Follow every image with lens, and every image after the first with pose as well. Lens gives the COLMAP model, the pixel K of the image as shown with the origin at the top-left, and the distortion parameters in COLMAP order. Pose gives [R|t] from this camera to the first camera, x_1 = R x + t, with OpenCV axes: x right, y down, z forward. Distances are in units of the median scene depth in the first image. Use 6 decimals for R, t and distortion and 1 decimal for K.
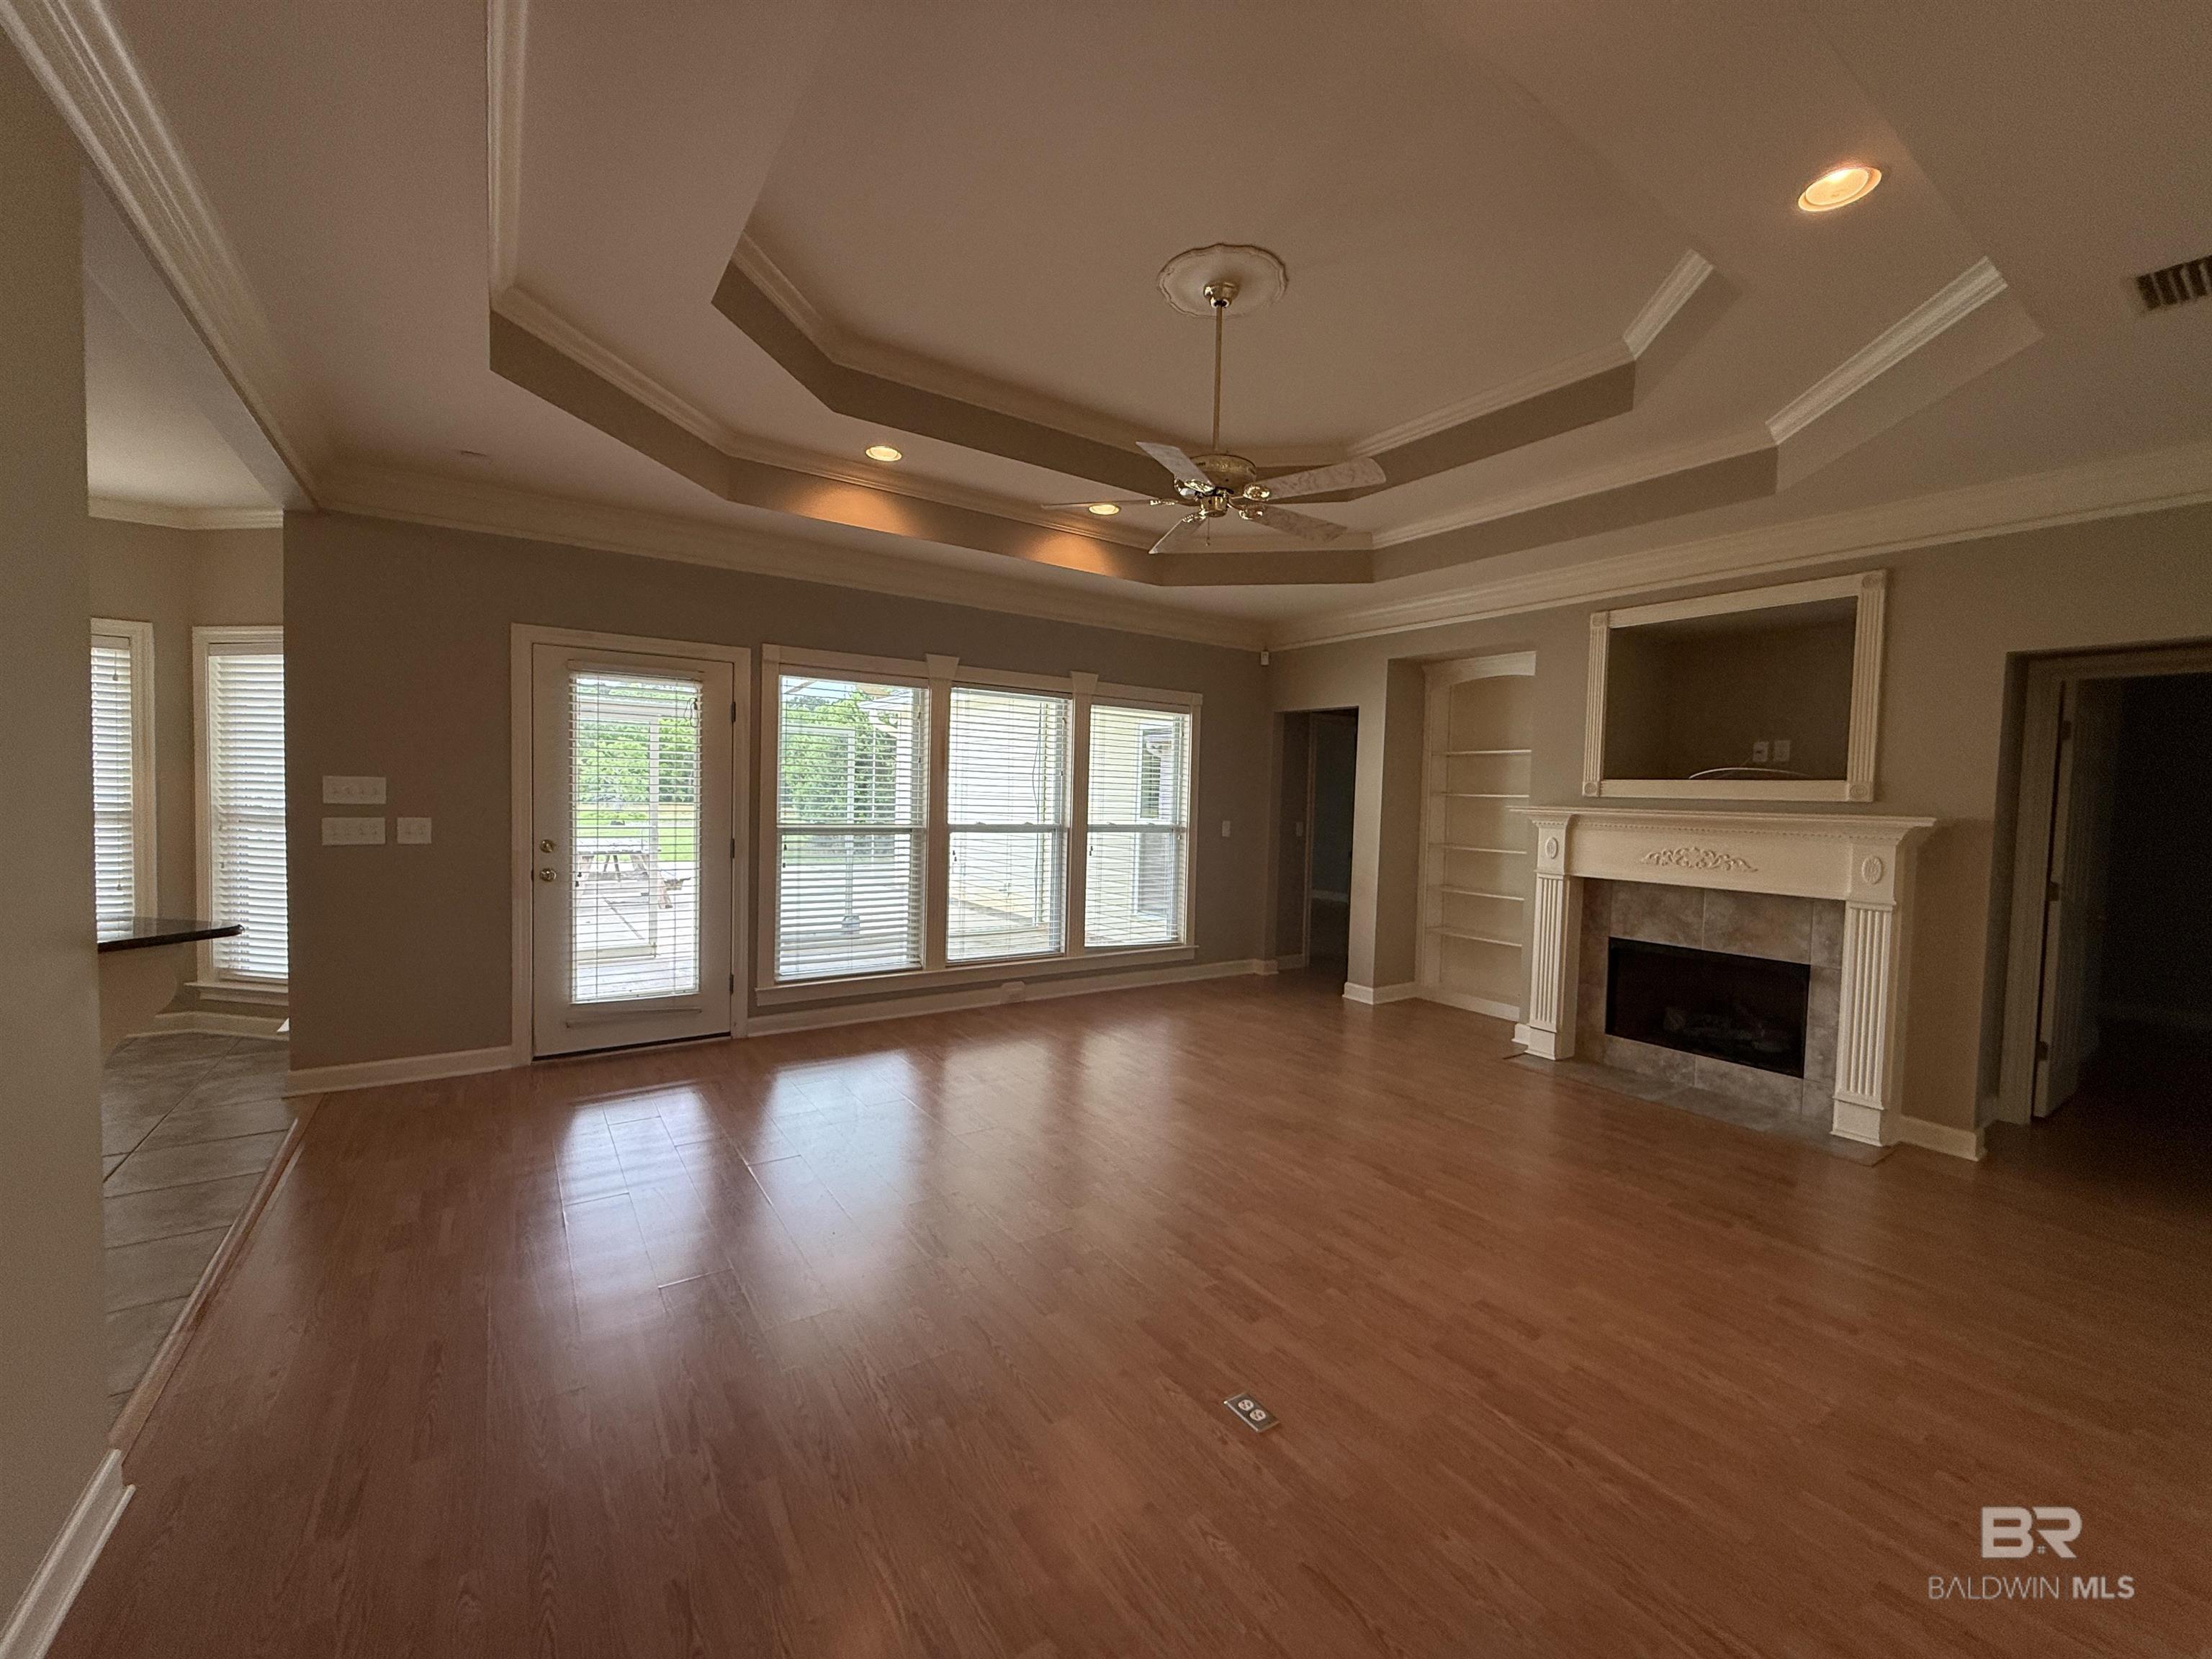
lens RADIAL K [[883.4, 0, 1088.4], [0, 883.4, 826.3], [0, 0, 1]] dist [-0.001490, -0.000434]
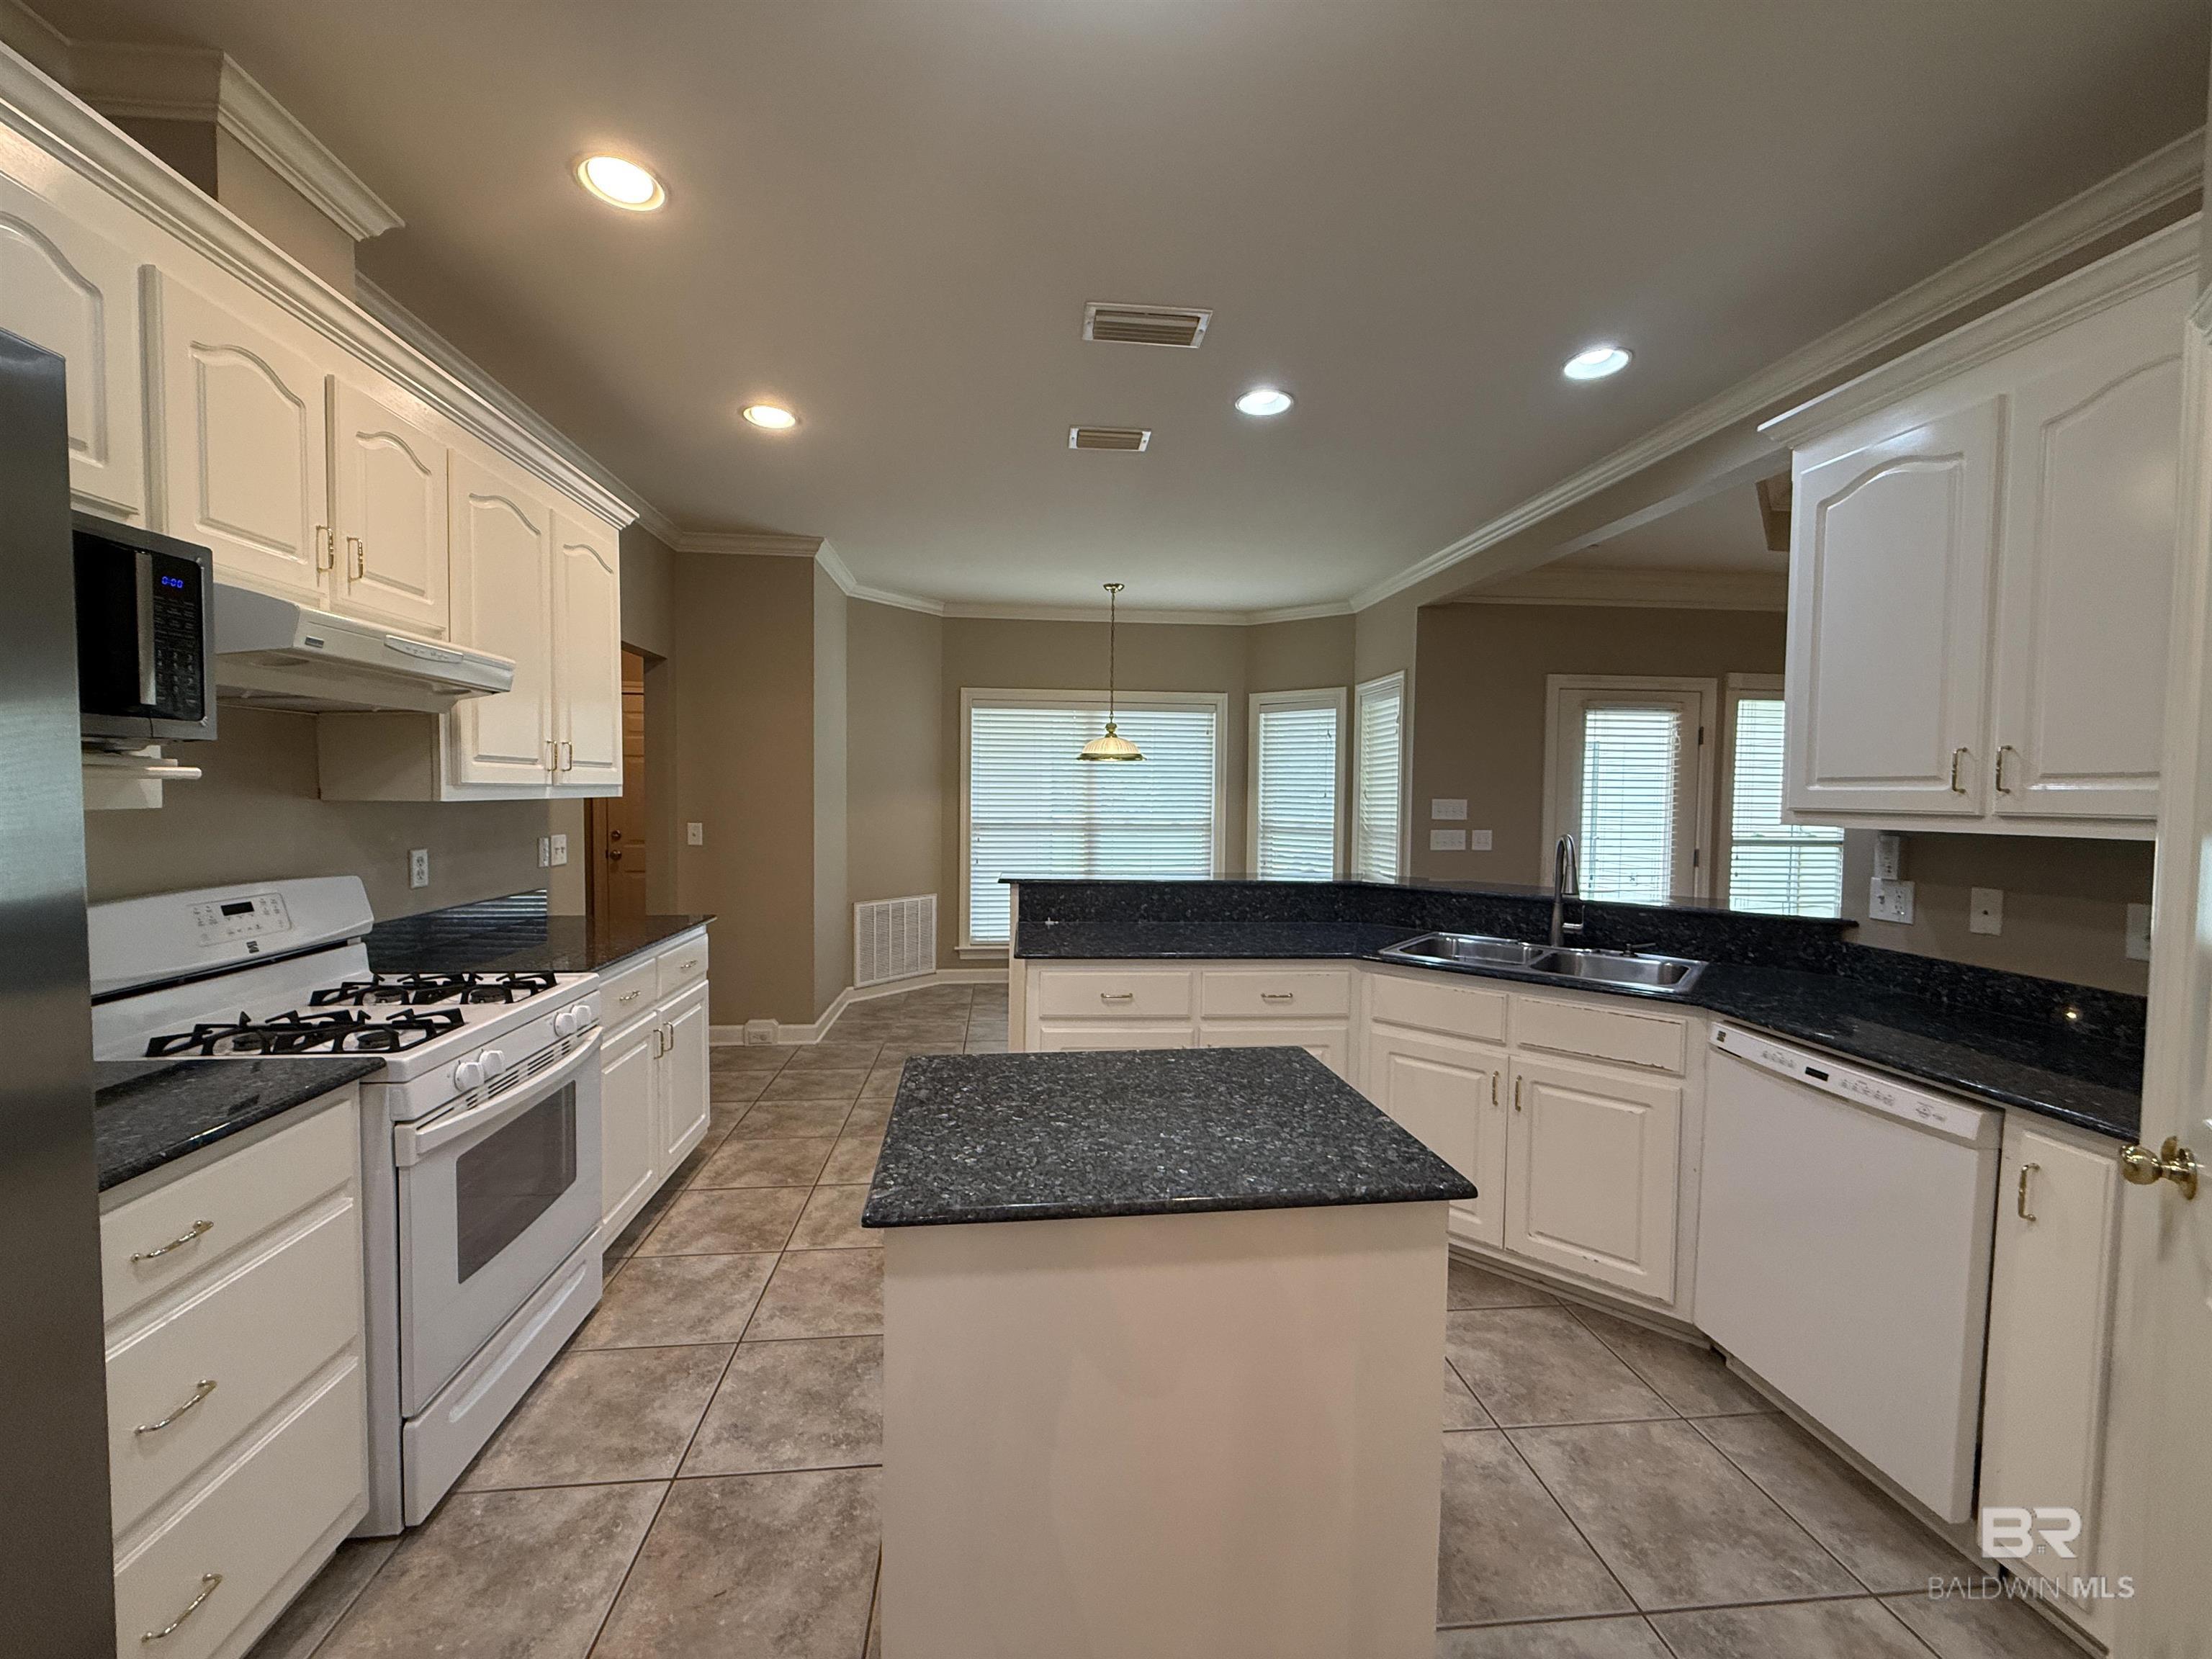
lens RADIAL K [[883.4, 0, 1088.4], [0, 883.4, 826.3], [0, 0, 1]] dist [-0.001490, -0.000434]
pose [[0.874671, 0.003671, -0.484703, -0.556178], [-0.009127, 0.999919, -0.008898, 0.000879], [0.484631, 0.012207, 0.874634, -0.357303]]
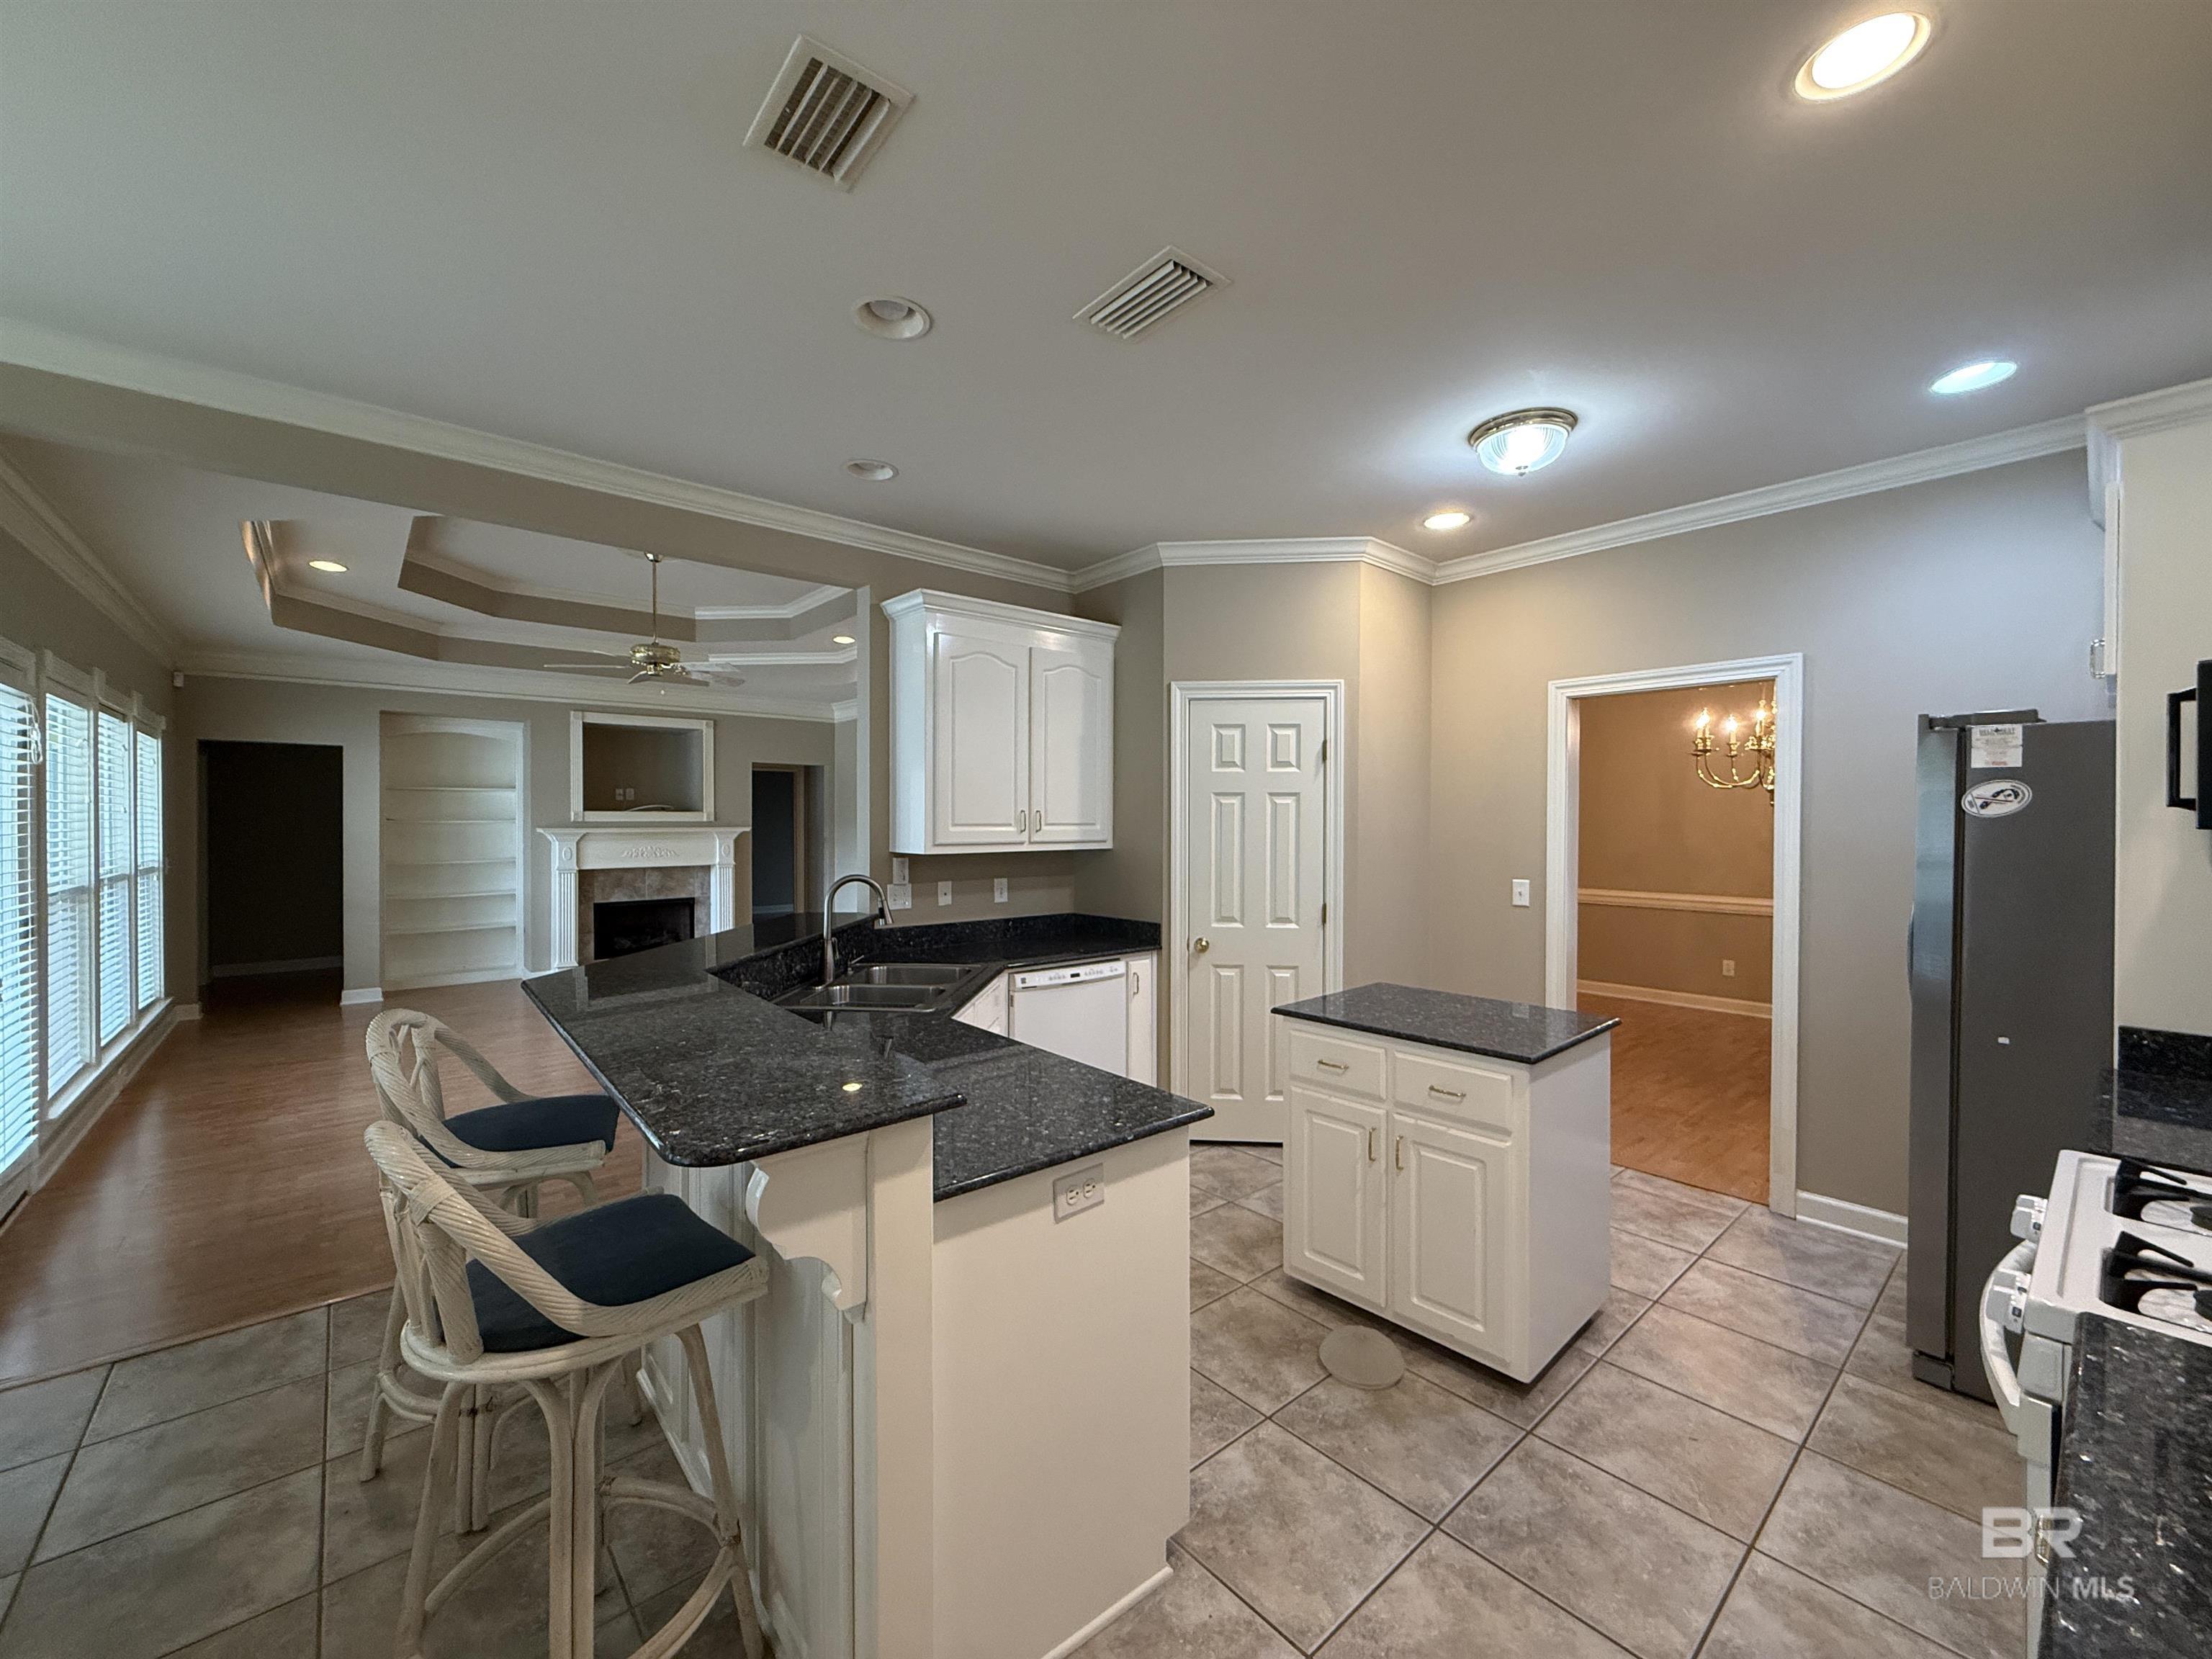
lens RADIAL K [[883.4, 0, 1088.4], [0, 883.4, 826.3], [0, 0, 1]] dist [-0.001490, -0.000434]
pose [[-0.104989, -0.035657, 0.993834, -1.266911], [0.034749, 0.998615, 0.039499, -0.060703], [-0.993866, 0.038682, -0.103605, 0.232676]]
